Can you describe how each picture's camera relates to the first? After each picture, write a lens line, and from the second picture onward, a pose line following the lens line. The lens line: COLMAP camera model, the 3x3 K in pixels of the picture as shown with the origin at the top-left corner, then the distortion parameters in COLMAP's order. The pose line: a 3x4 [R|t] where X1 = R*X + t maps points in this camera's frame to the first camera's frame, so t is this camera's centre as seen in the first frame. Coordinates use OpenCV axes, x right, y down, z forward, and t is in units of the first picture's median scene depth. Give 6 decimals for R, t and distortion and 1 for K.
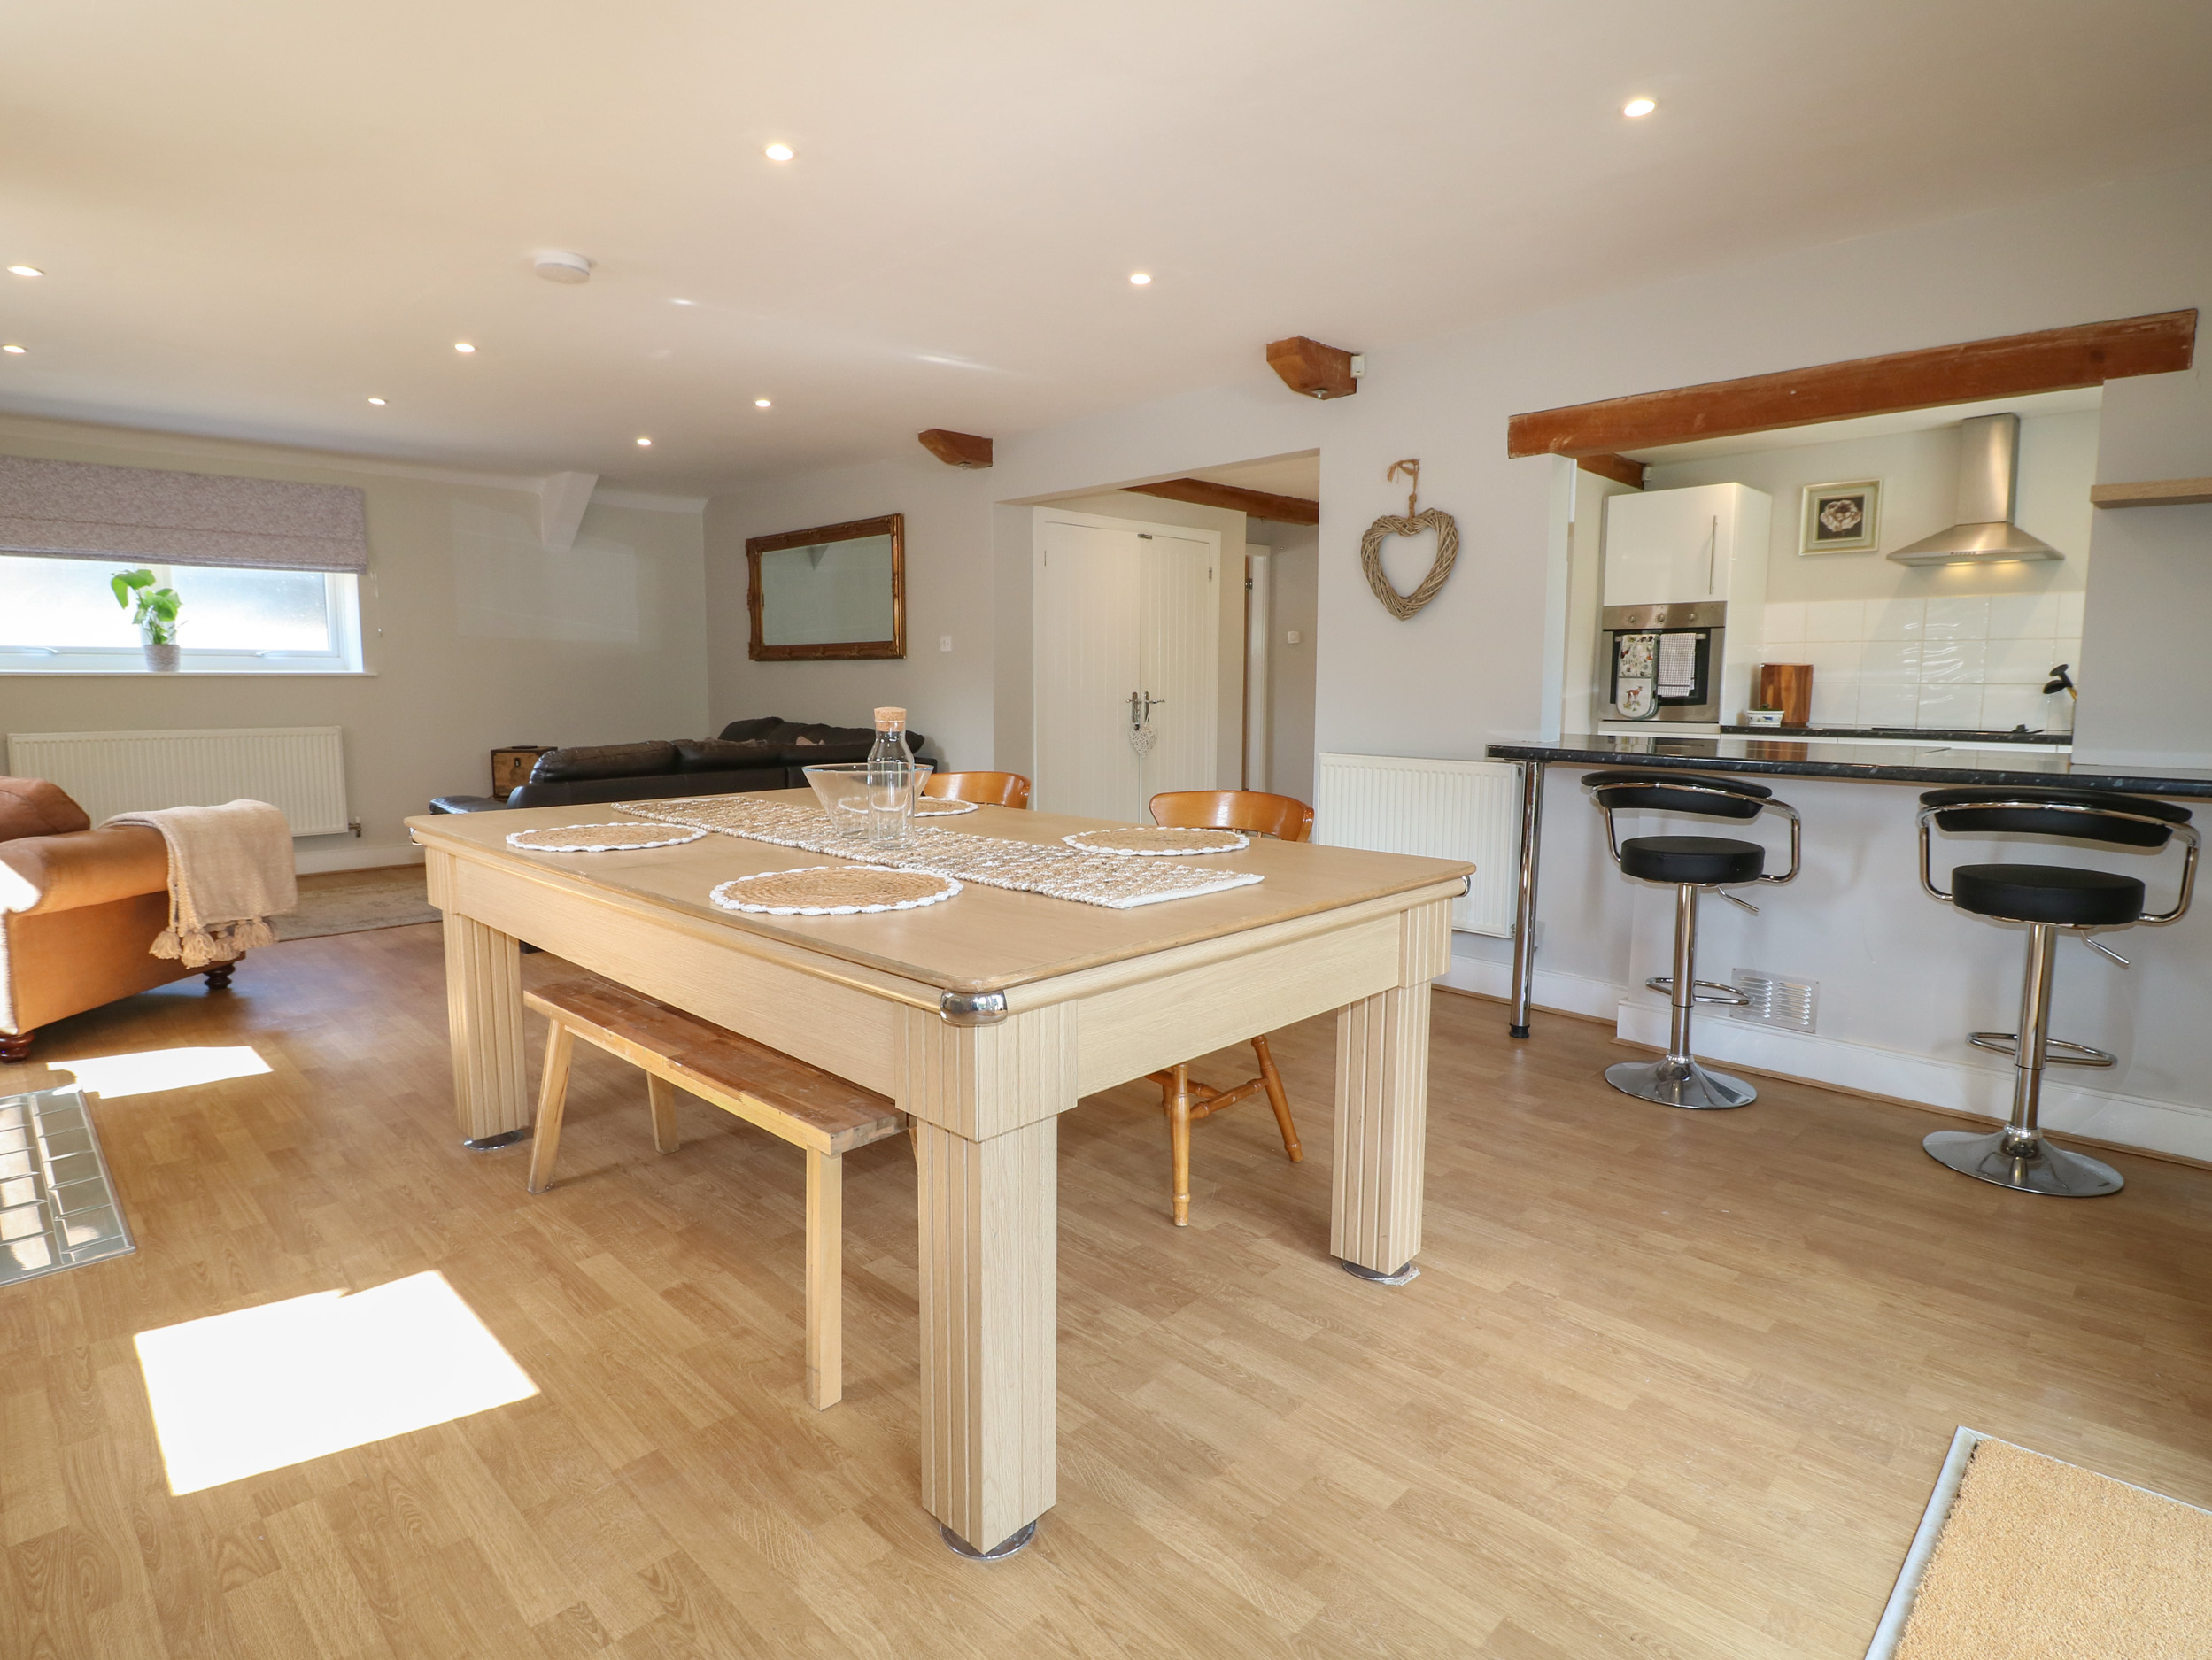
lens RADIAL K [[1157.7, 0, 1118.2], [0, 1157.7, 813.6], [0, 0, 1]] dist [0.001460, -0.015574]
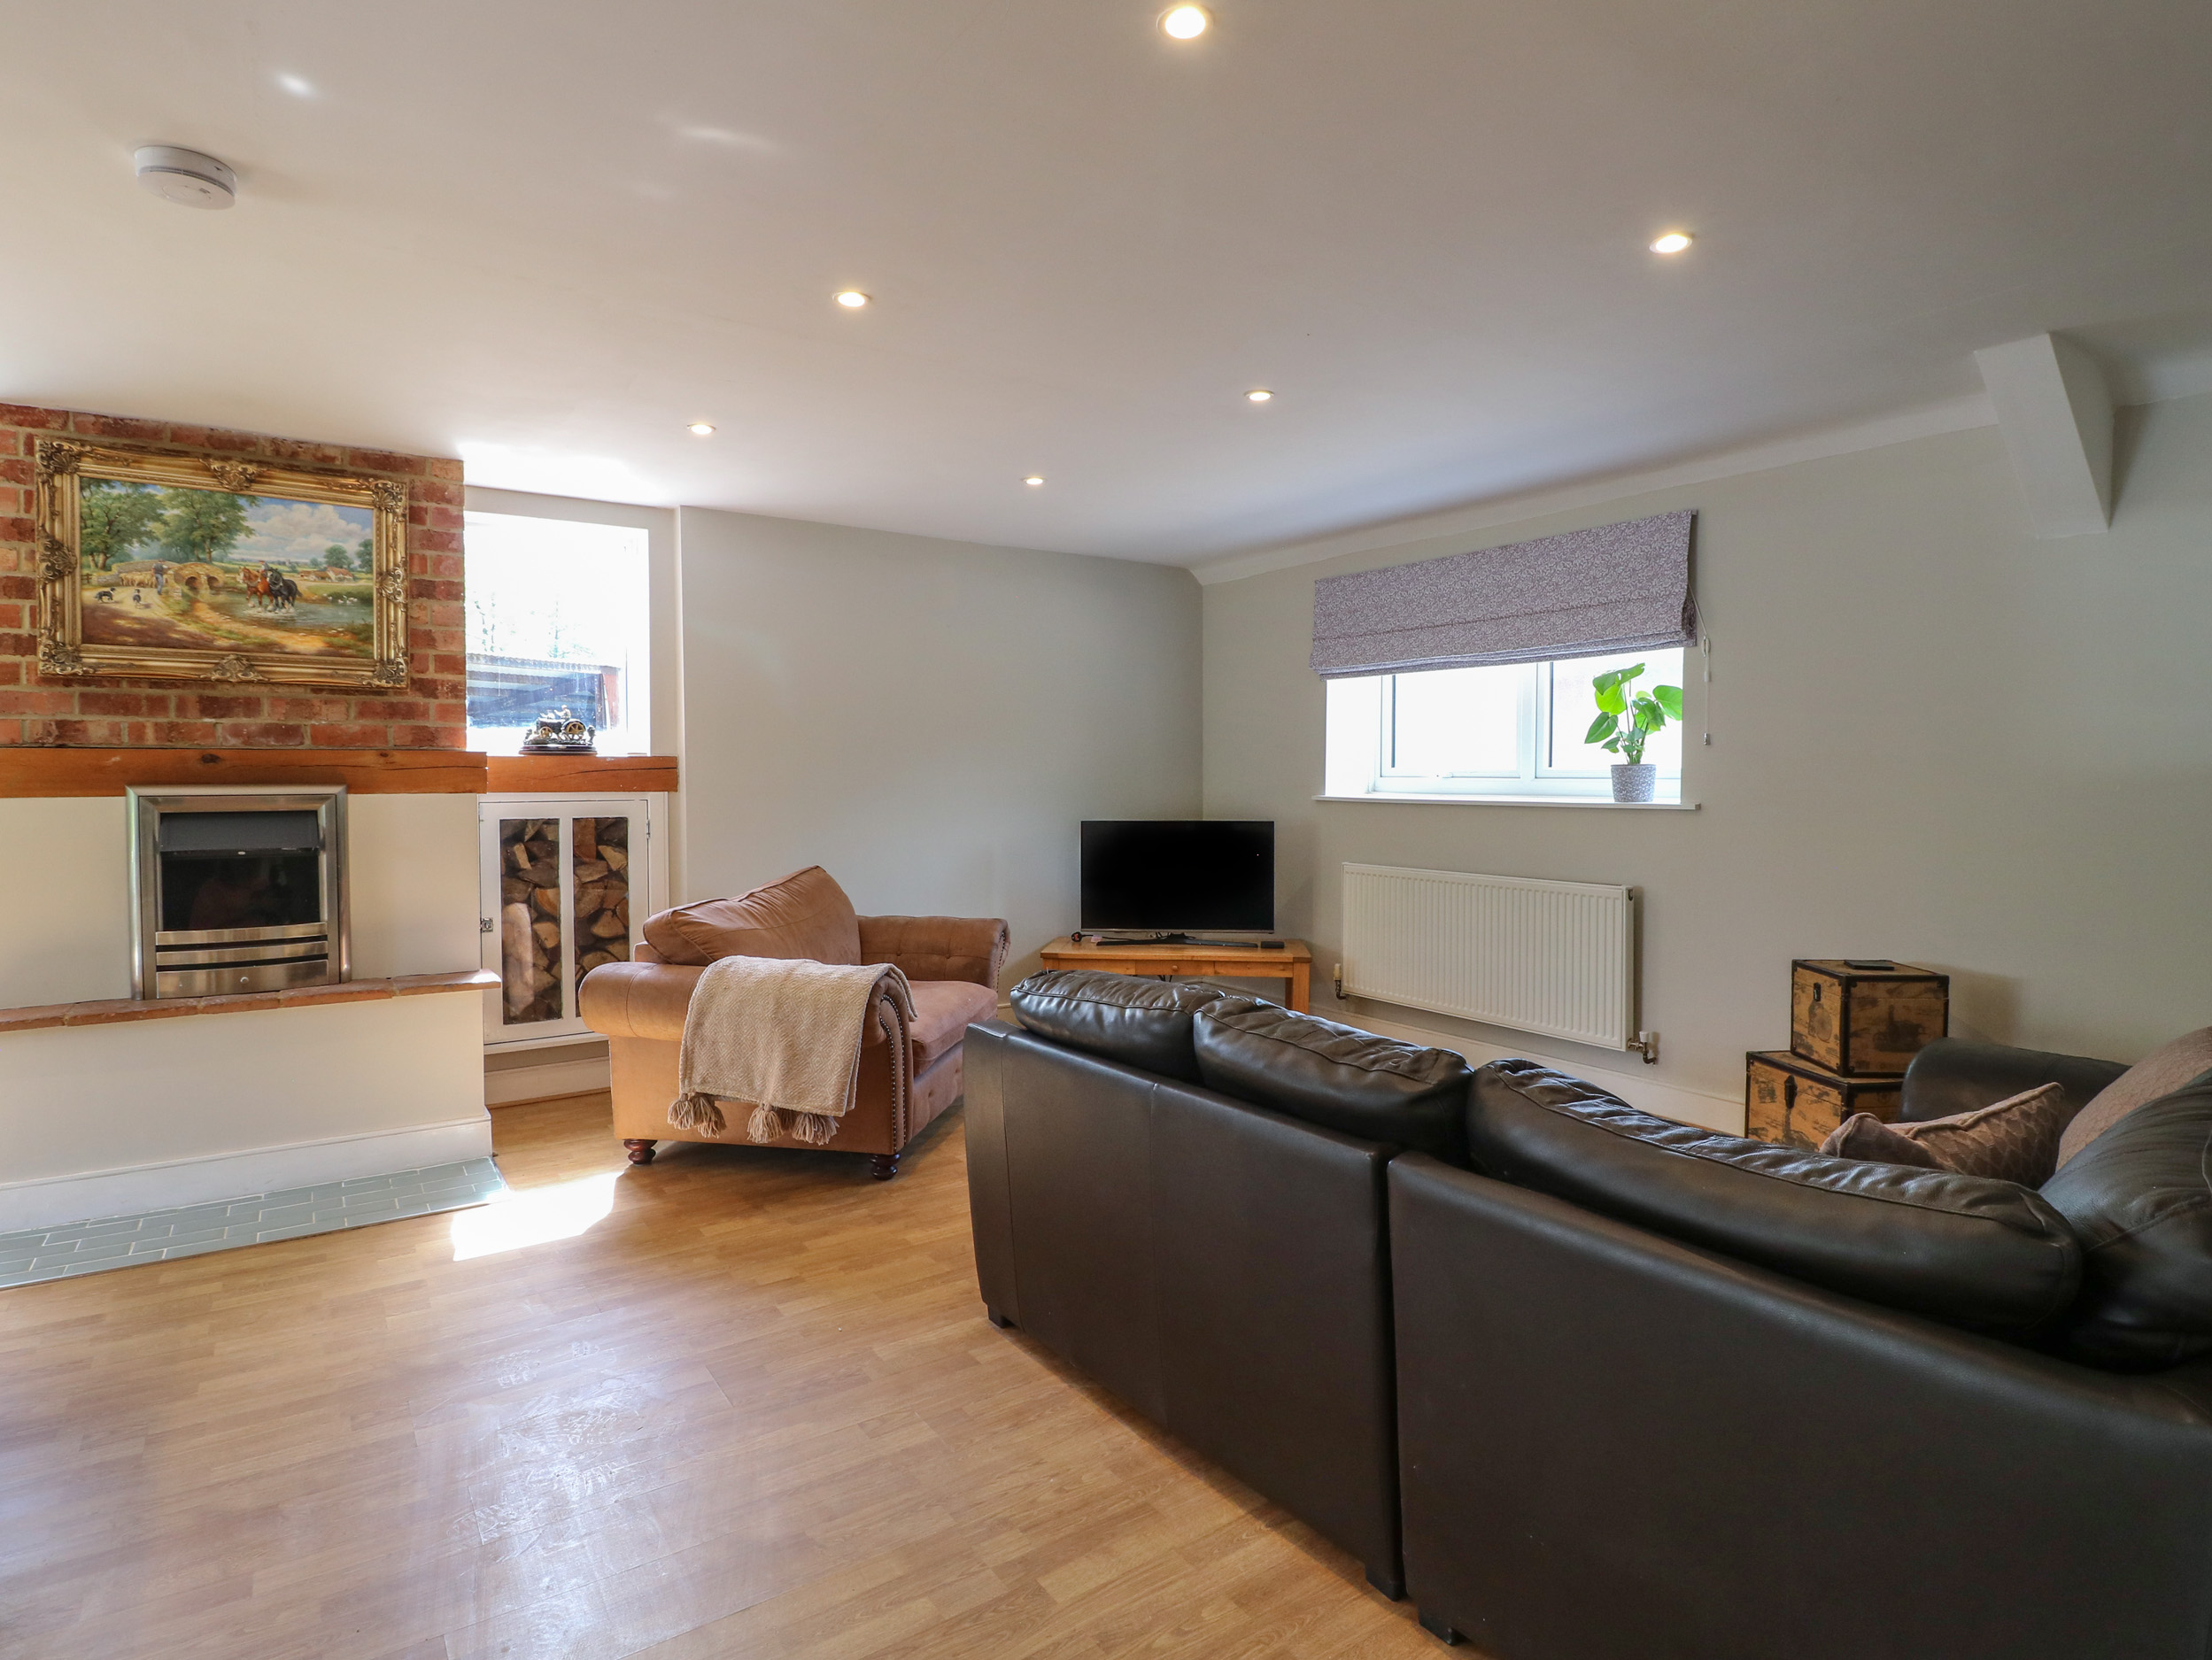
lens RADIAL K [[1172.0, 0, 1108.6], [0, 1172.0, 813.7], [0, 0, 1]] dist [0.004561, -0.016553]
pose [[-0.188687, 0.027703, -0.981646, 0.022490], [-0.117485, 0.991786, 0.050572, -0.130303], [0.974984, 0.124871, -0.183883, 0.940159]]
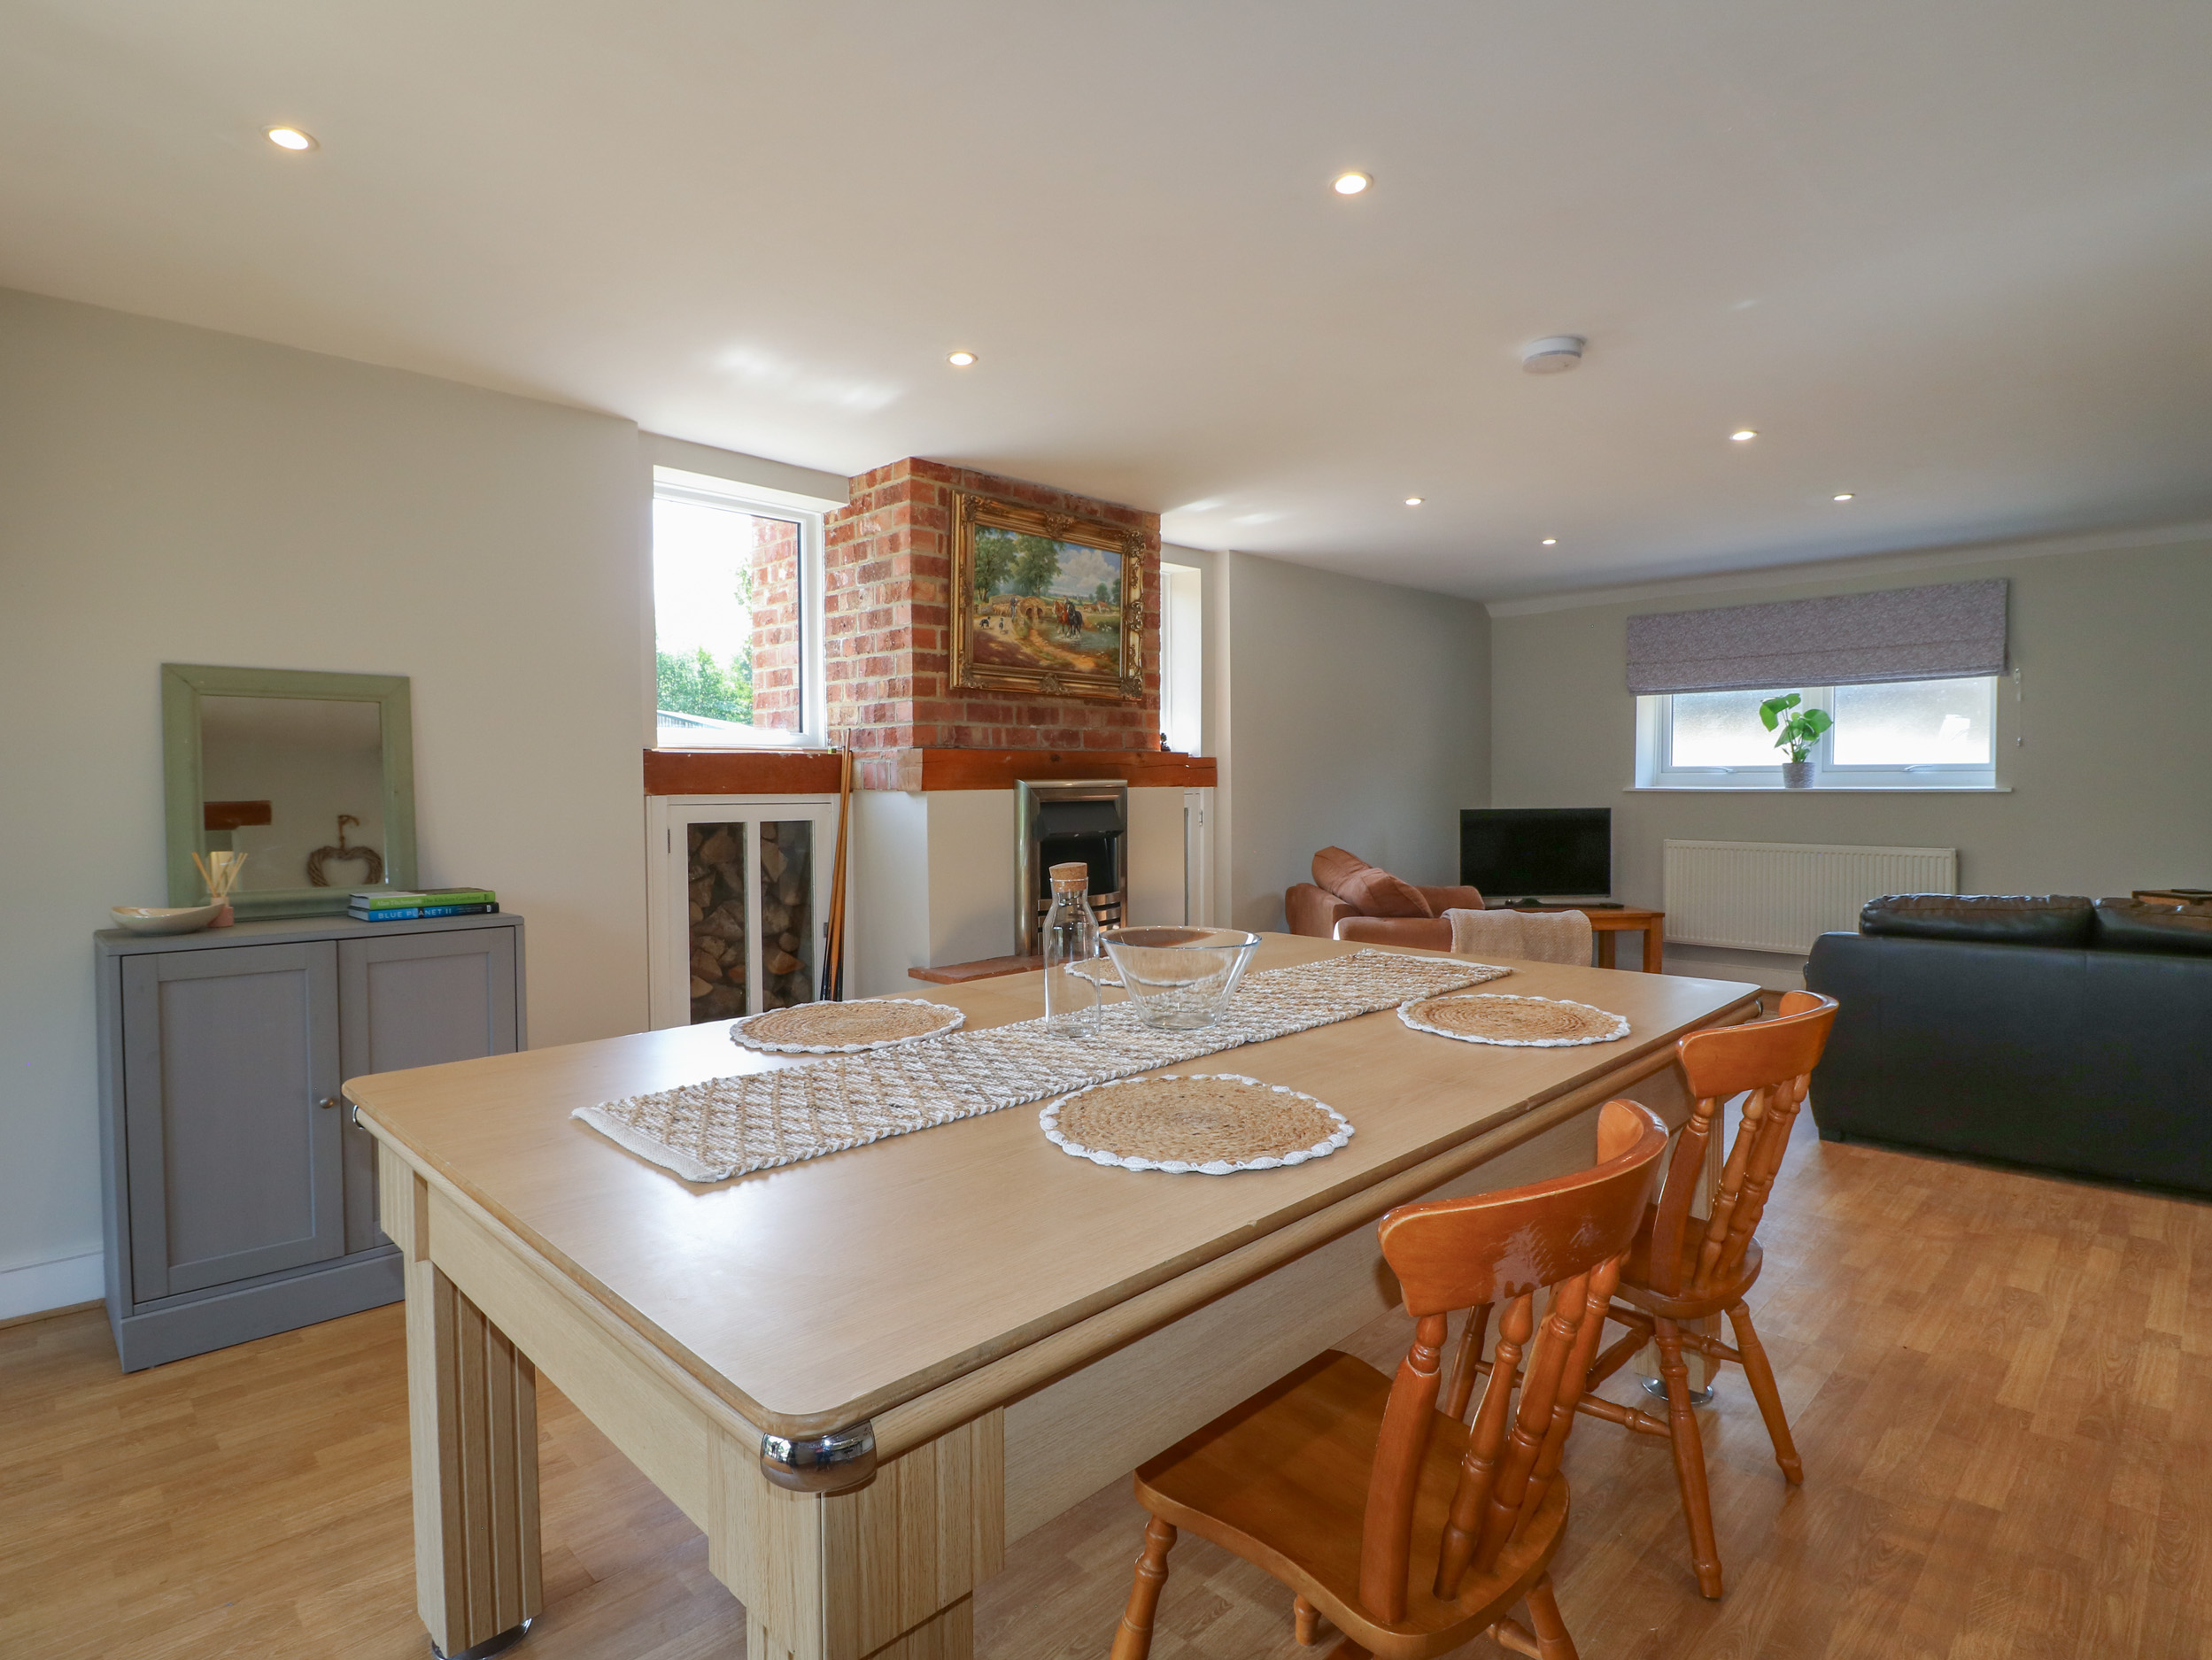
lens RADIAL K [[1143.4, 0, 1108.6], [0, 1143.4, 814.8], [0, 0, 1]] dist [0.001978, -0.016743]
pose [[-0.017825, 0.023721, -0.999560, 0.241333], [-0.111006, 0.993491, 0.025556, -0.058485], [0.993660, 0.111412, -0.015076, 0.409061]]
